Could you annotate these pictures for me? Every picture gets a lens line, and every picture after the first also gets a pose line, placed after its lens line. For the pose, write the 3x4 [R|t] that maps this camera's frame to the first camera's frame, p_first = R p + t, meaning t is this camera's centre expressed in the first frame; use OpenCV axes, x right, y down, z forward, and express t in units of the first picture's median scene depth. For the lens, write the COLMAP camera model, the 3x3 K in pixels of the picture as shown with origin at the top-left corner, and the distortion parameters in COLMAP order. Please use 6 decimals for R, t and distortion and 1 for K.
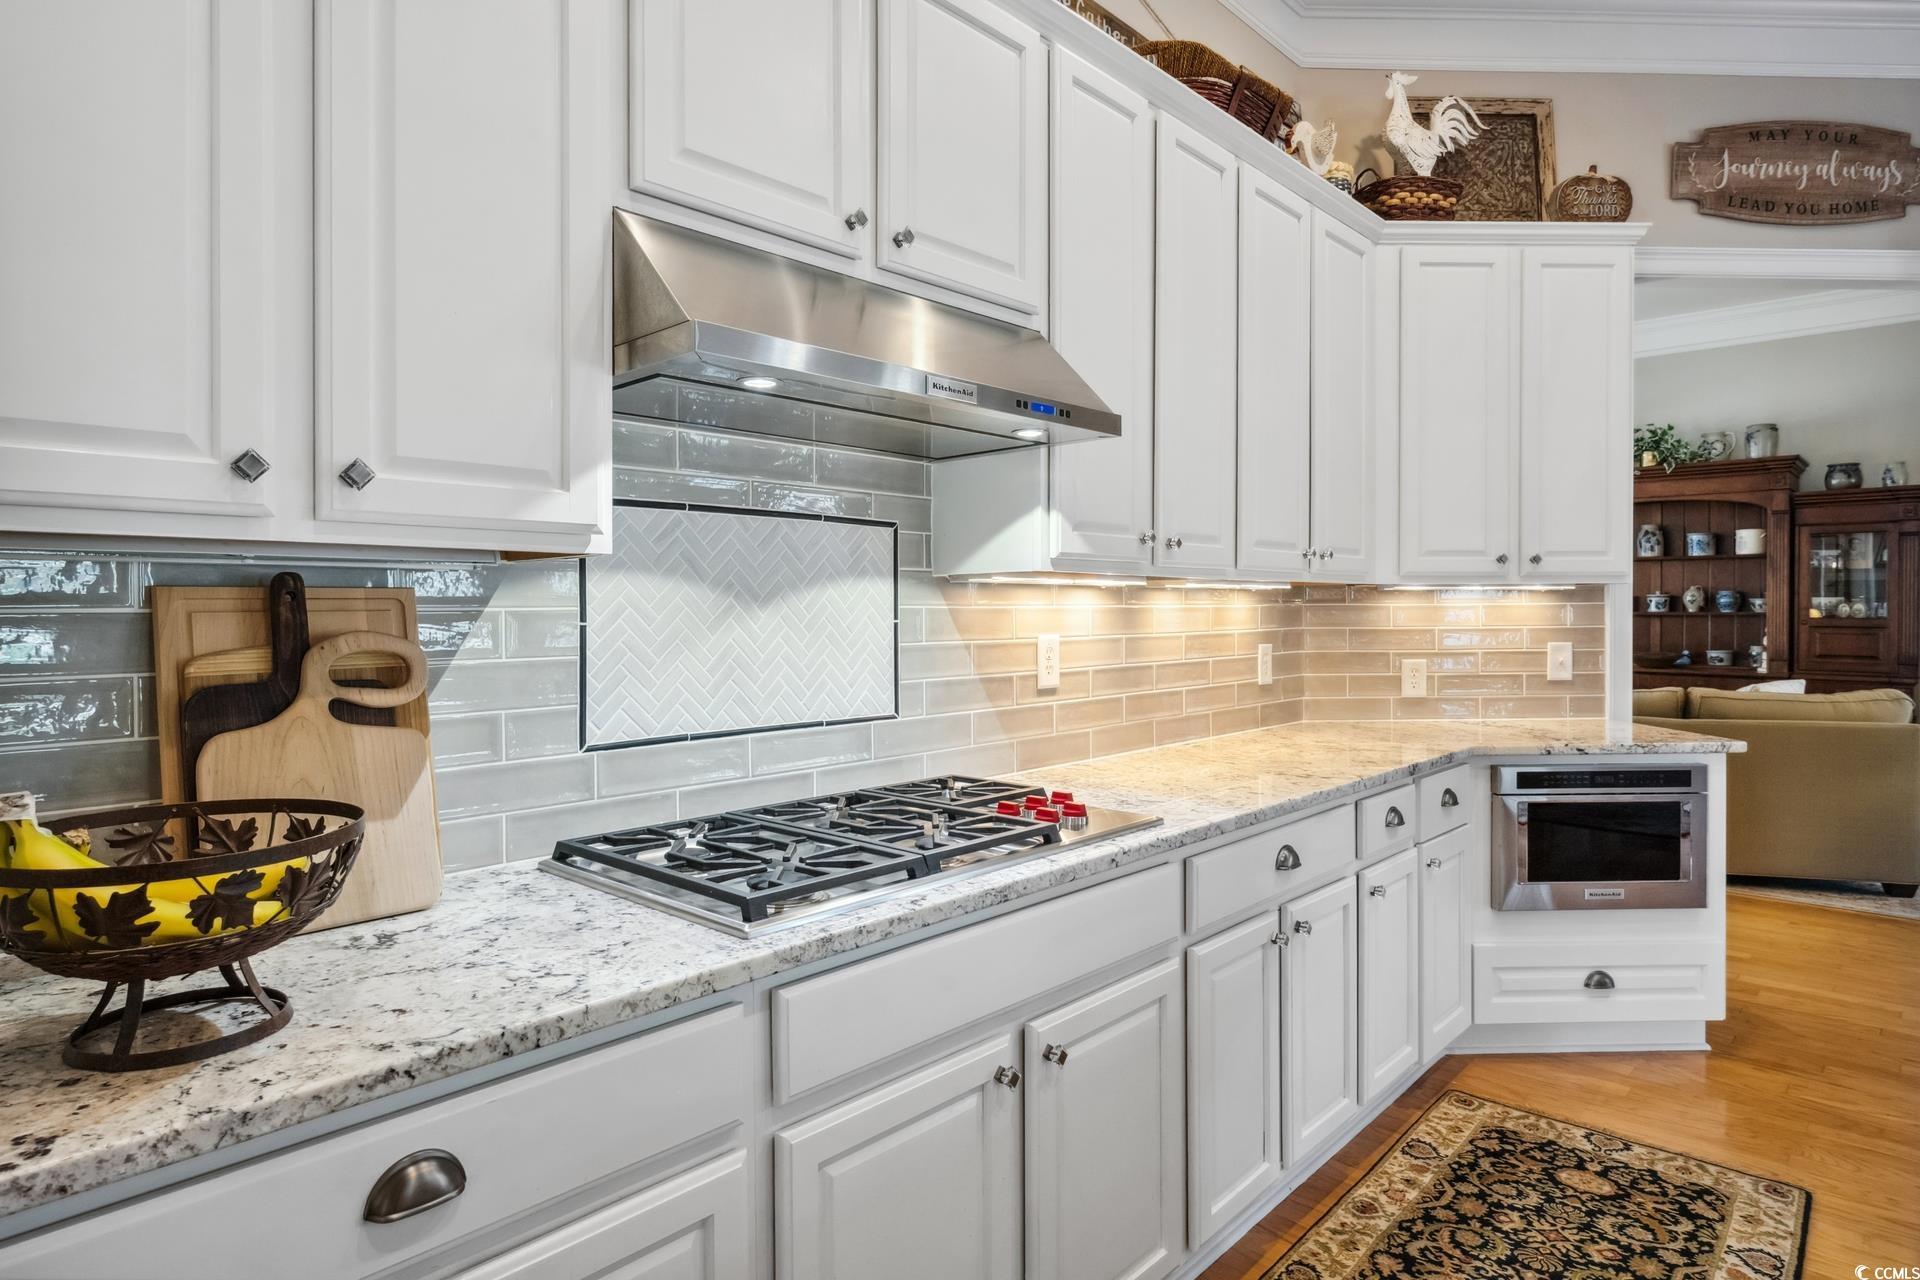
lens RADIAL K [[1071.5, 0, 948.3], [0, 1071.5, 612.8], [0, 0, 1]] dist [0.000503, -0.000693]
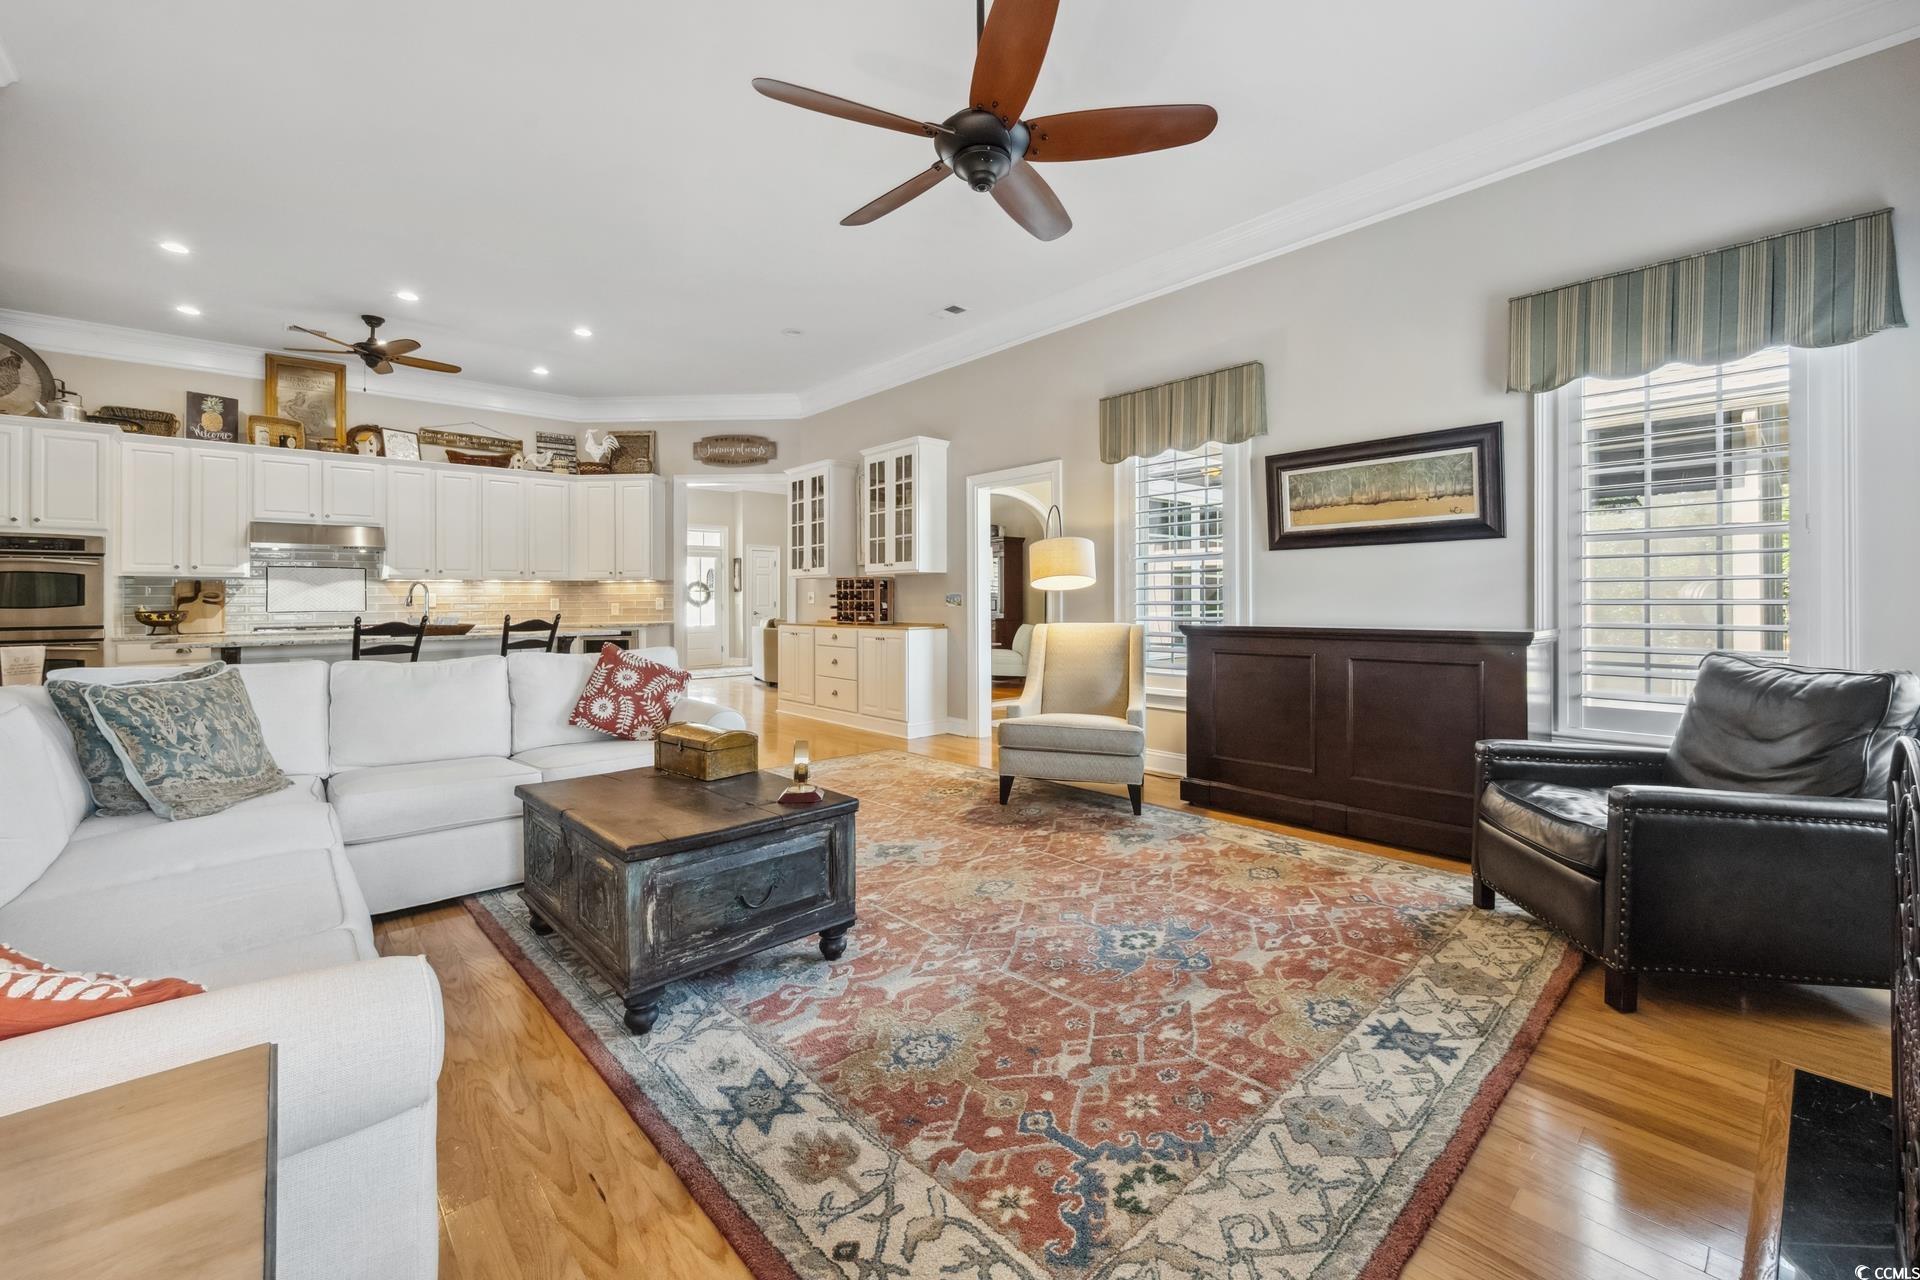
lens RADIAL K [[789.2, 0, 957.3], [0, 789.2, 599.3], [0, 0, 1]] dist [0.000960, 0.000471]
pose [[0.996260, -0.008017, -0.086039, 1.814776], [0.007260, 0.999932, -0.009109, 0.063919], [0.086106, 0.008451, 0.996250, -1.399324]]
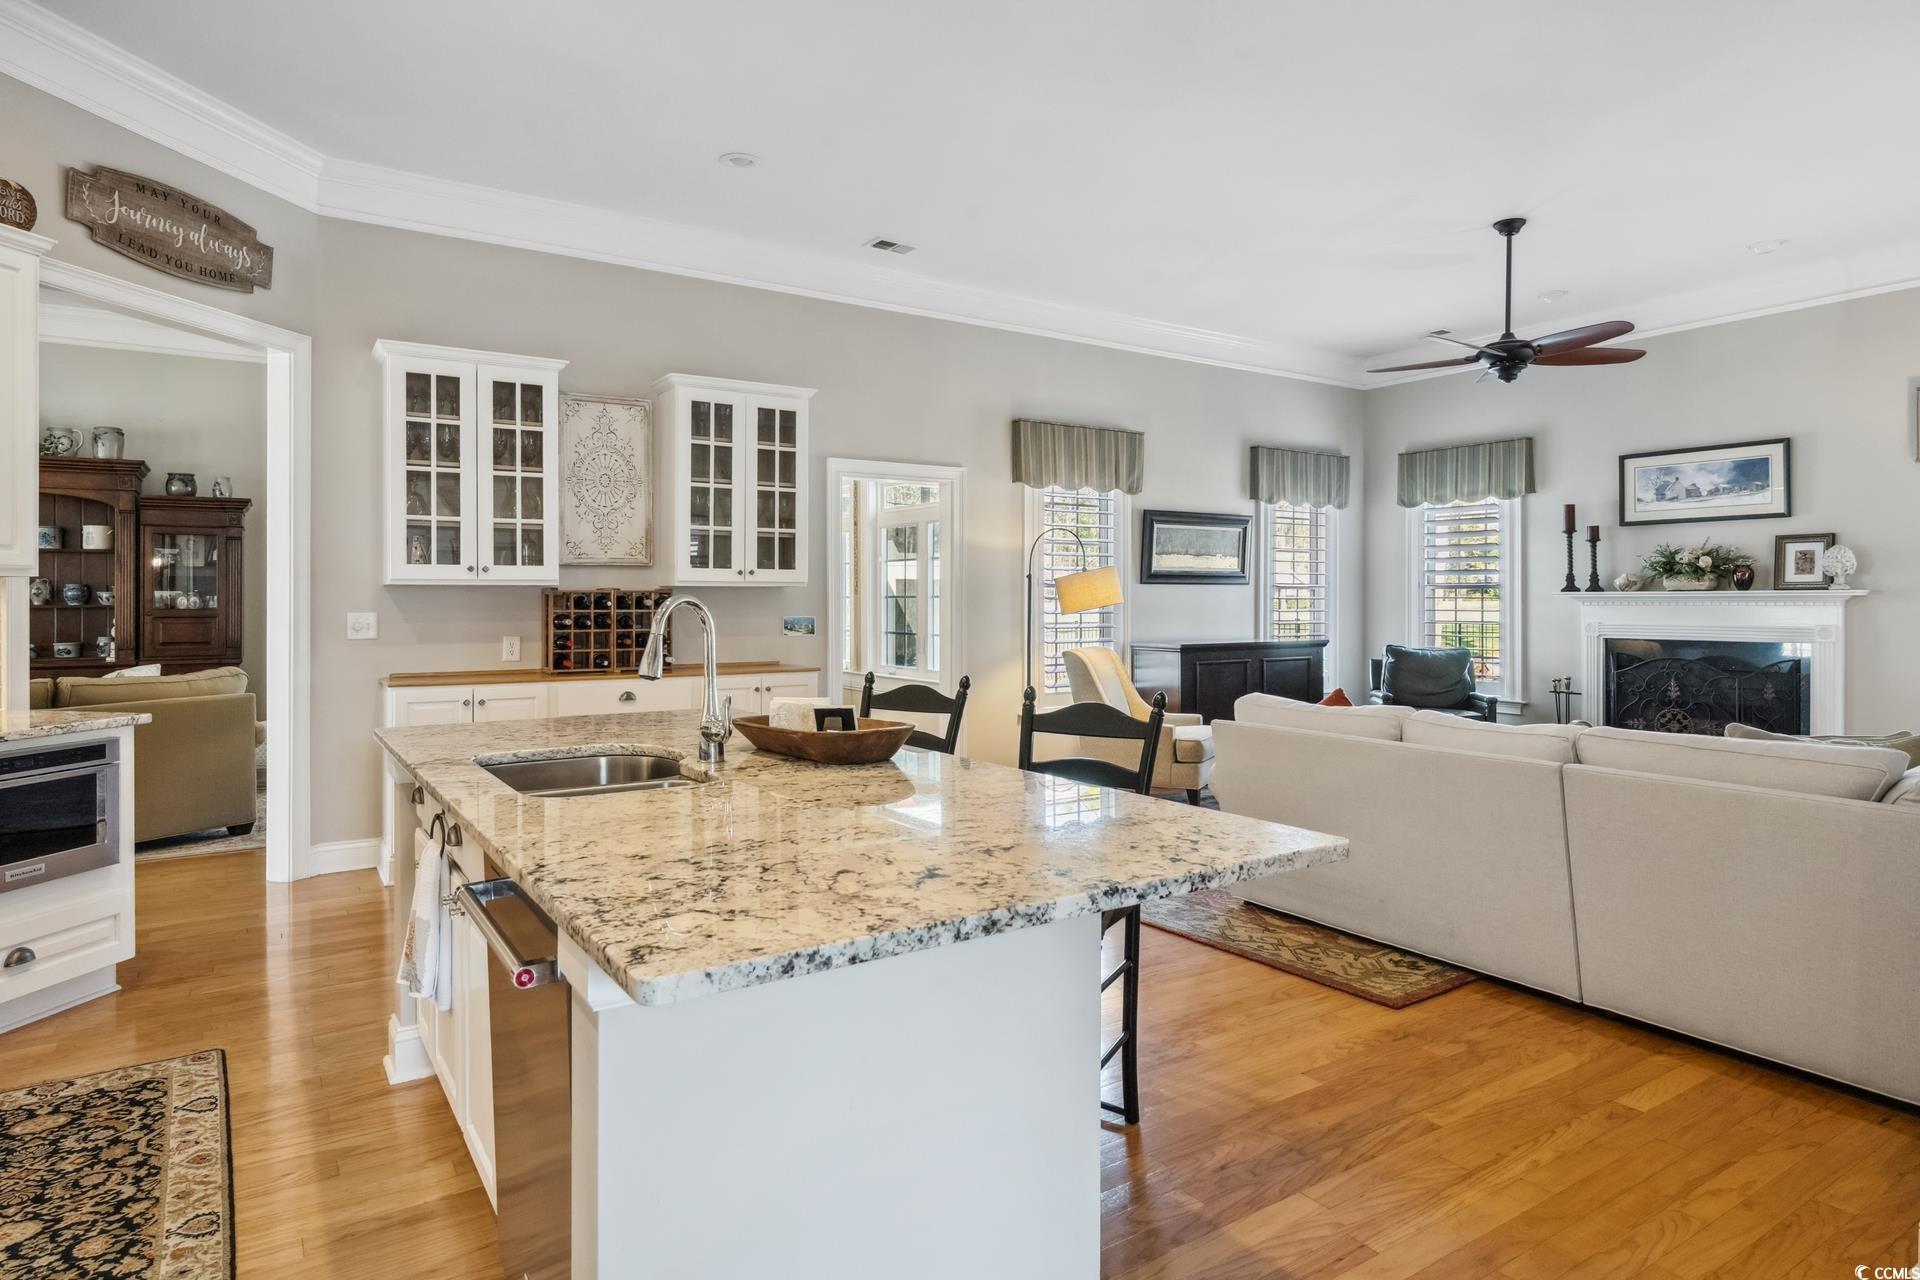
lens RADIAL K [[1084.7, 0, 959.3], [0, 1084.7, 597.4], [0, 0, 1]] dist [-0.004675, -0.001625]
pose [[0.223845, 0.000569, 0.974625, -0.192793], [0.007409, 0.999970, -0.002286, 0.001976], [-0.974597, 0.007732, 0.223834, -0.118290]]
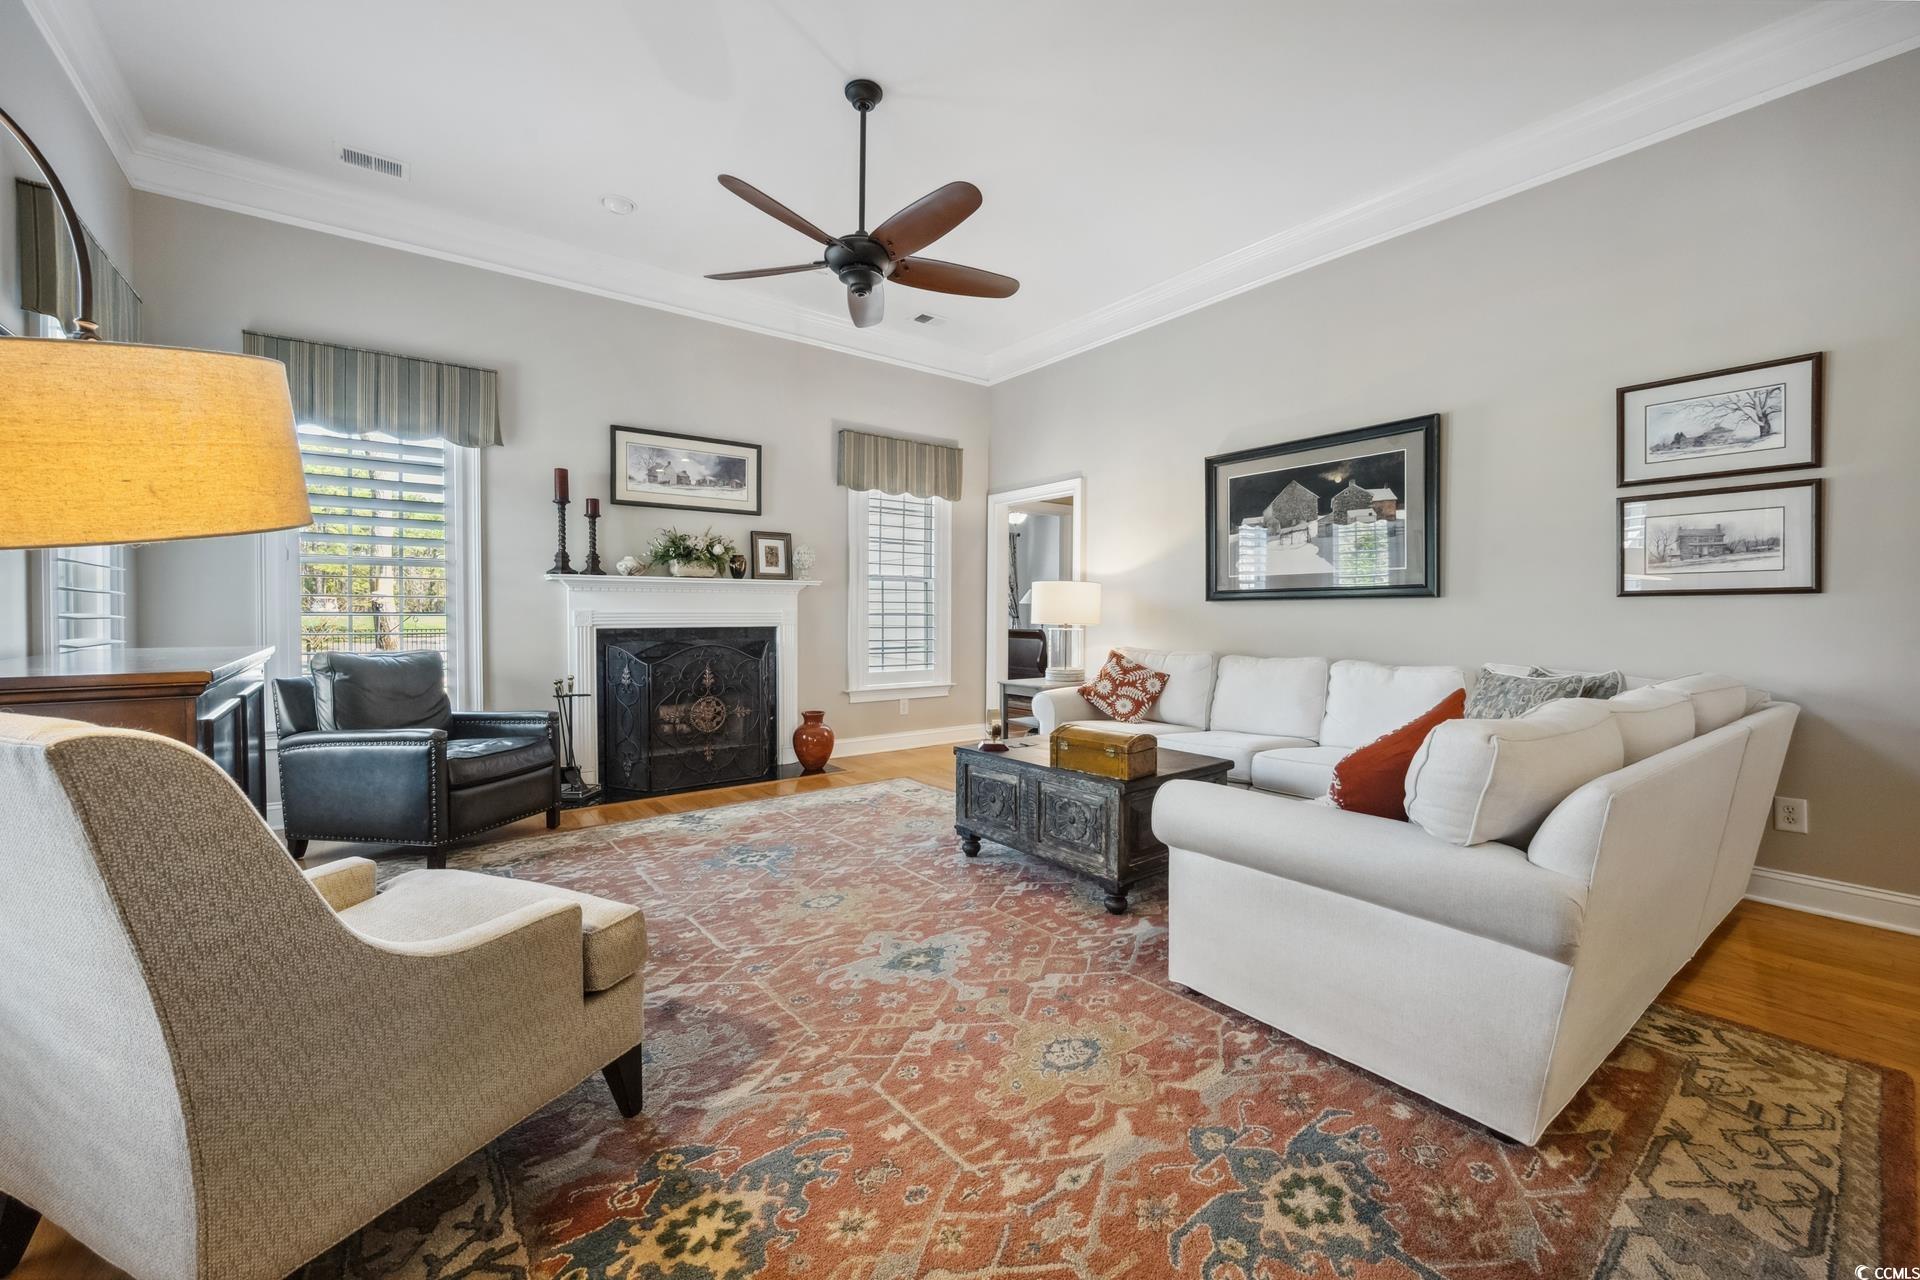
lens RADIAL K [[765.0, 0, 952.5], [0, 765.0, 628.6], [0, 0, 1]] dist [0.002519, 0.000421]
pose [[-0.984920, -0.007509, 0.172847, 1.477757], [-0.002440, 0.999561, 0.029520, 0.050774], [-0.172993, 0.028653, -0.984506, 0.366710]]
